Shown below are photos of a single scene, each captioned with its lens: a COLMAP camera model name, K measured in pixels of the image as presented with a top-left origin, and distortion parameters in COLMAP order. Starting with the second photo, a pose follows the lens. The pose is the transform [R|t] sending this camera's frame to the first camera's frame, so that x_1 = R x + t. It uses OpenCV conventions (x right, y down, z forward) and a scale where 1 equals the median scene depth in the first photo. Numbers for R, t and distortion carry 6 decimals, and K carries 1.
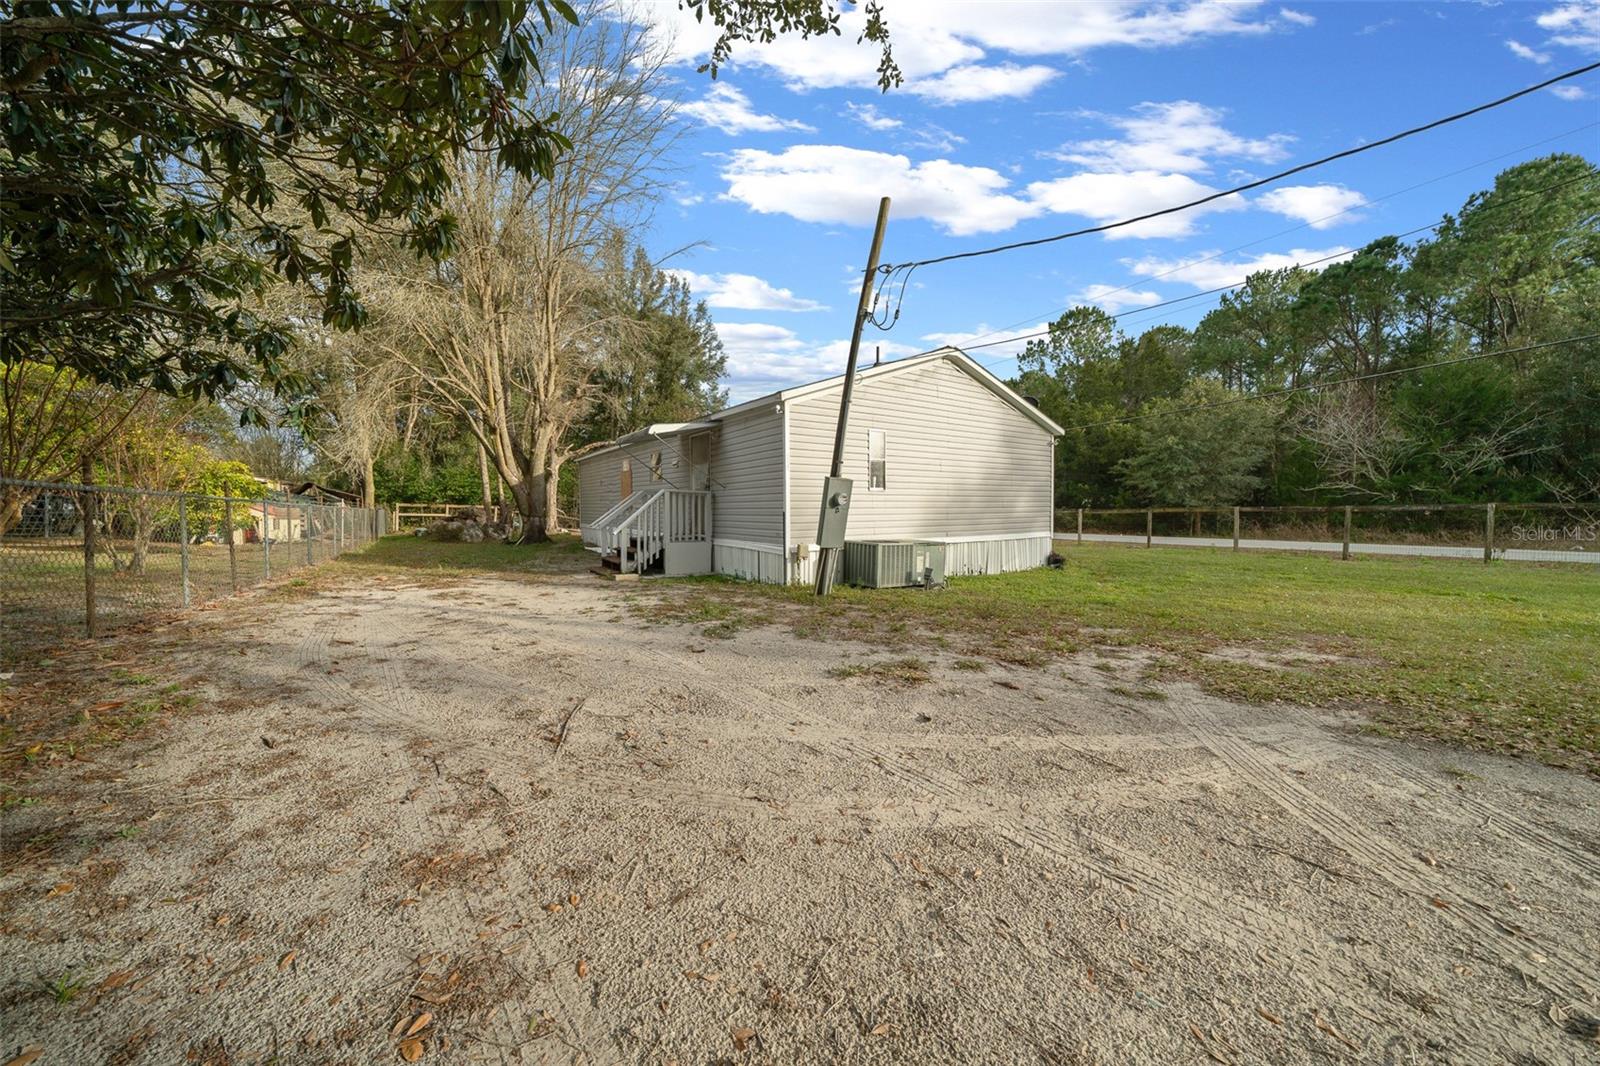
lens RADIAL K [[576.0, 0, 800.0], [0, 576.0, 533.0], [0, 0, 1]] dist [-0.001080, -0.000002]
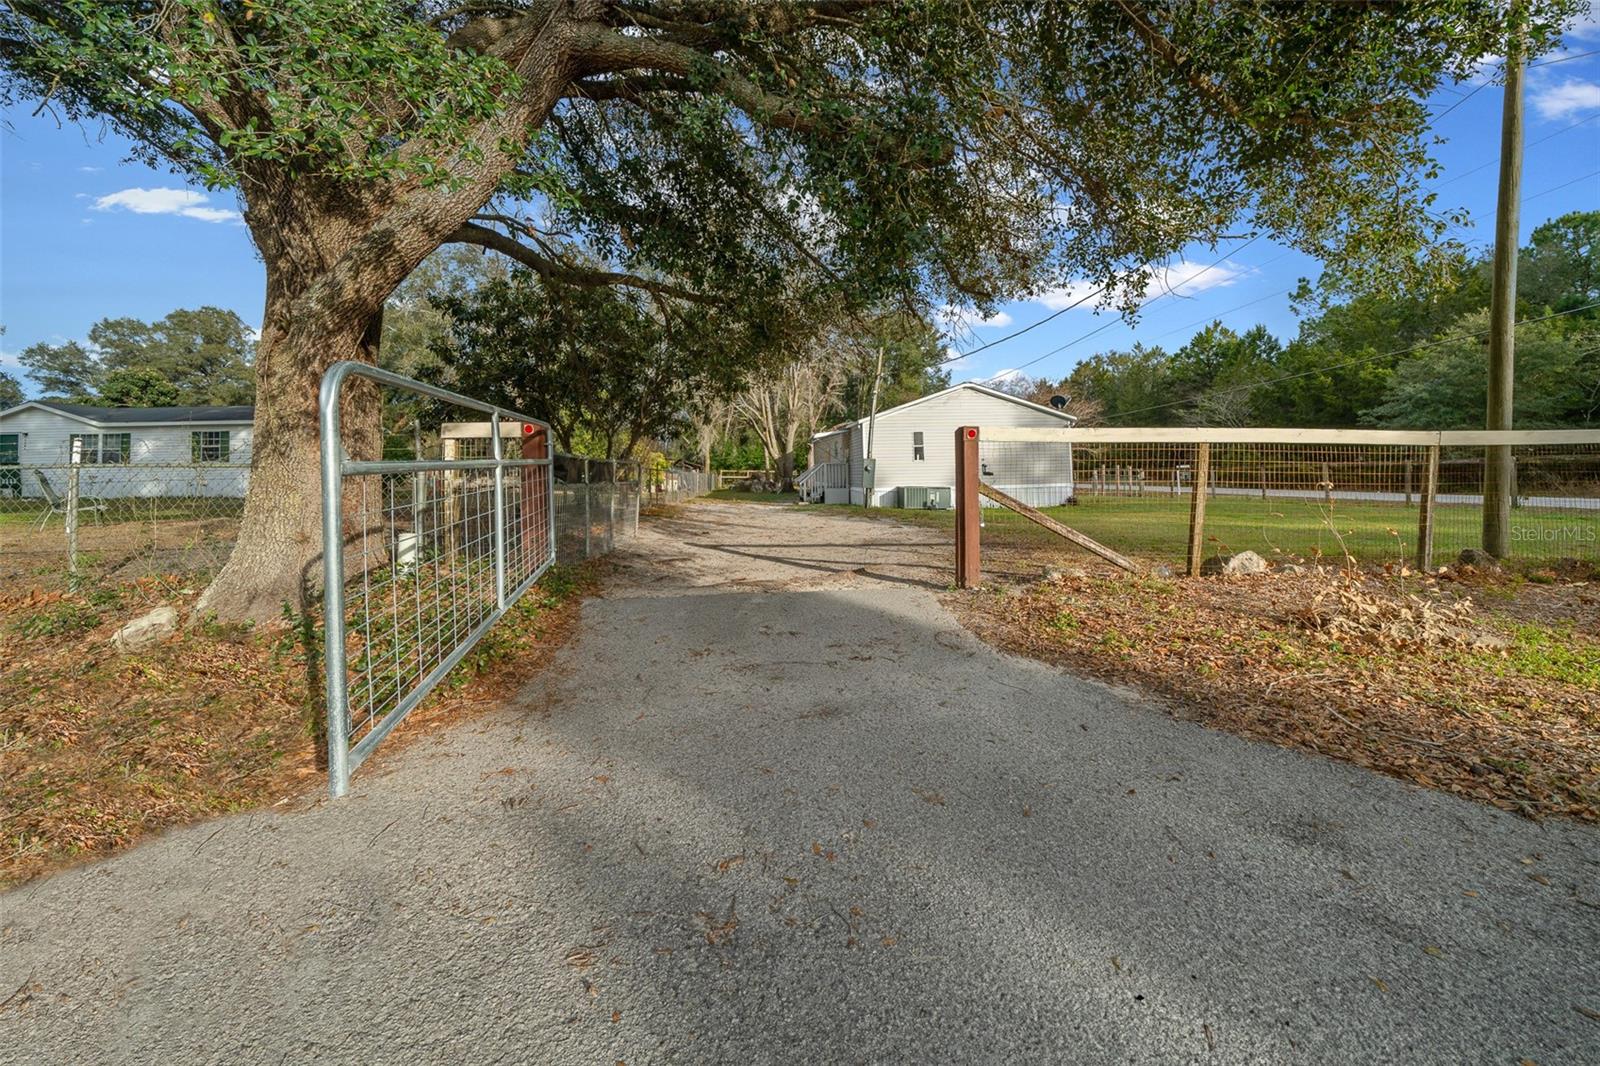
lens RADIAL K [[570.5, 0, 803.6], [0, 570.5, 497.7], [0, 0, 1]] dist [-0.000515, -0.000026]
pose [[0.891983, 0.006063, -0.452028, 0.333632], [-0.003012, 0.999968, 0.007469, 0.019331], [0.452059, -0.005301, 0.891972, -0.467519]]
